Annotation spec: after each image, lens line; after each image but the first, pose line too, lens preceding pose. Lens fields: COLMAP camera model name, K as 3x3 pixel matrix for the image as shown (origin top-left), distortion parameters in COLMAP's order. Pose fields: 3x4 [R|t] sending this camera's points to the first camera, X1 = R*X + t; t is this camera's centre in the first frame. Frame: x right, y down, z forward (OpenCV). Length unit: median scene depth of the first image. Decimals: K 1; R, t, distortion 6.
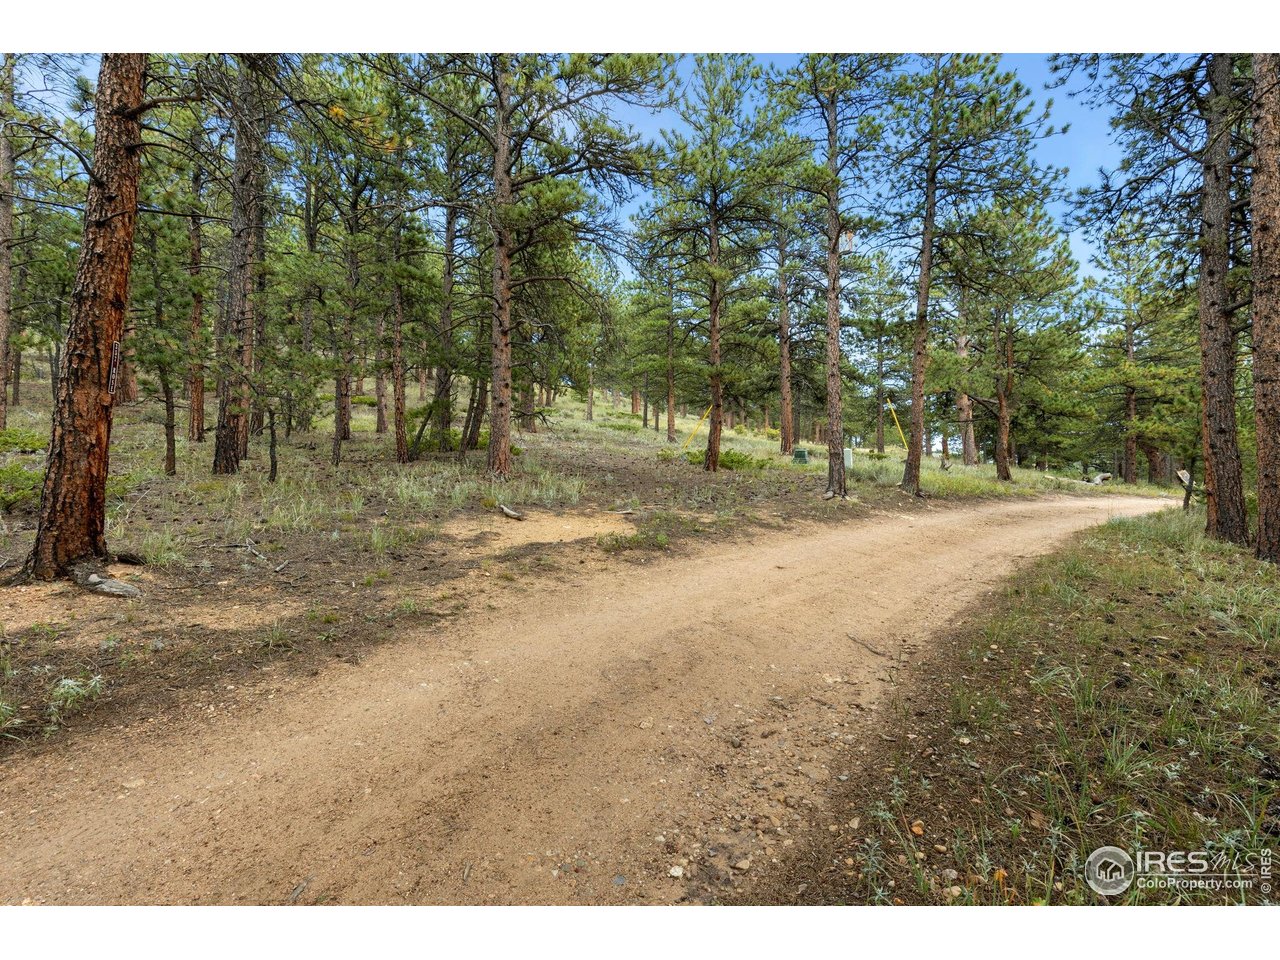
lens RADIAL K [[571.1, 0, 640.3], [0, 571.1, 480.7], [0, 0, 1]] dist [-0.001398, -0.000078]
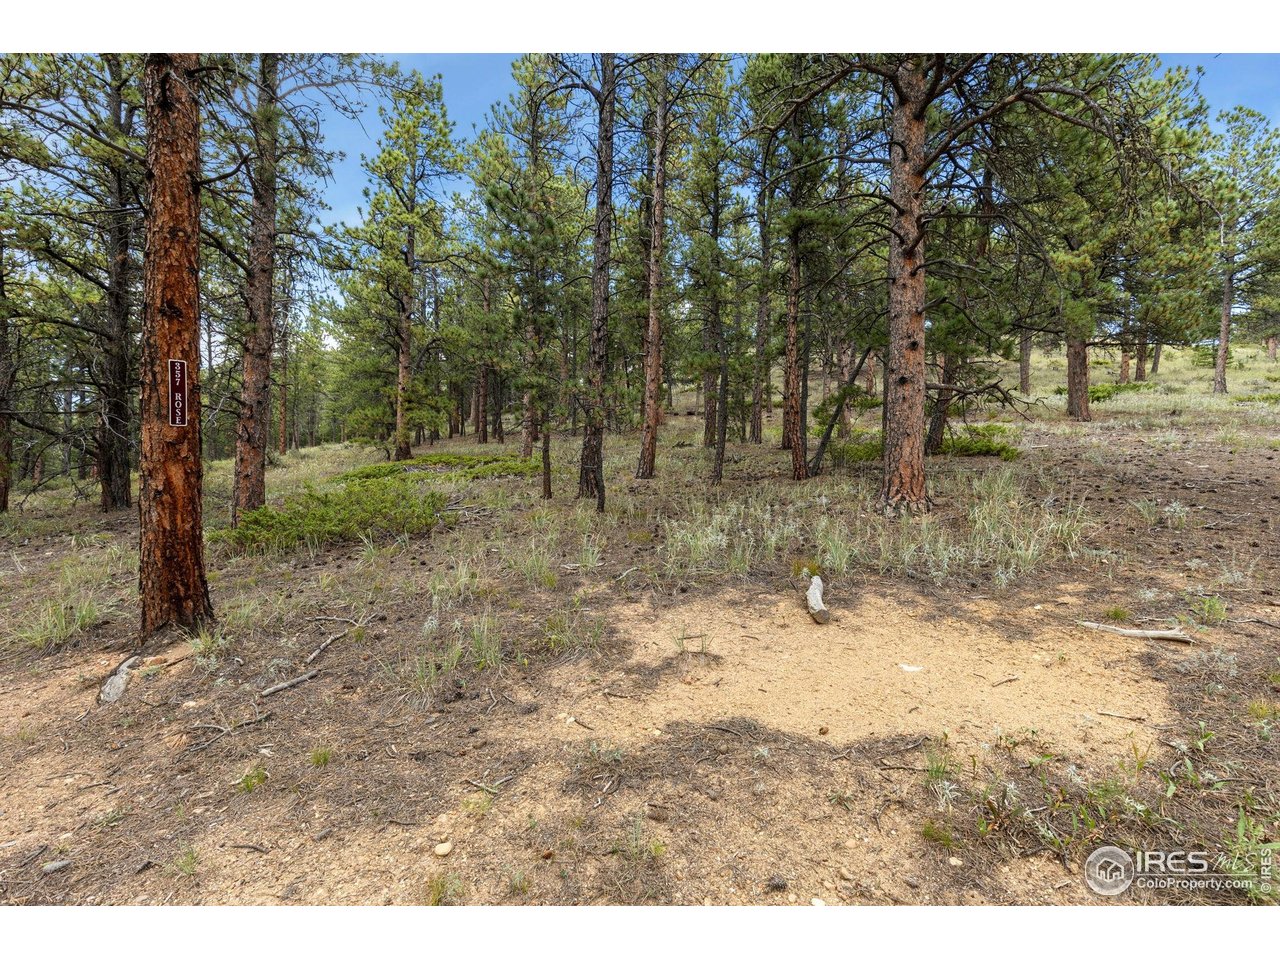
lens RADIAL K [[571.1, 0, 640.1], [0, 571.1, 482.9], [0, 0, 1]] dist [-0.001398, -0.000078]
pose [[0.621532, -0.001796, -0.783387, 0.041212], [0.002696, 0.999996, -0.000154, -0.030931], [0.783384, -0.002017, 0.621535, 0.435773]]
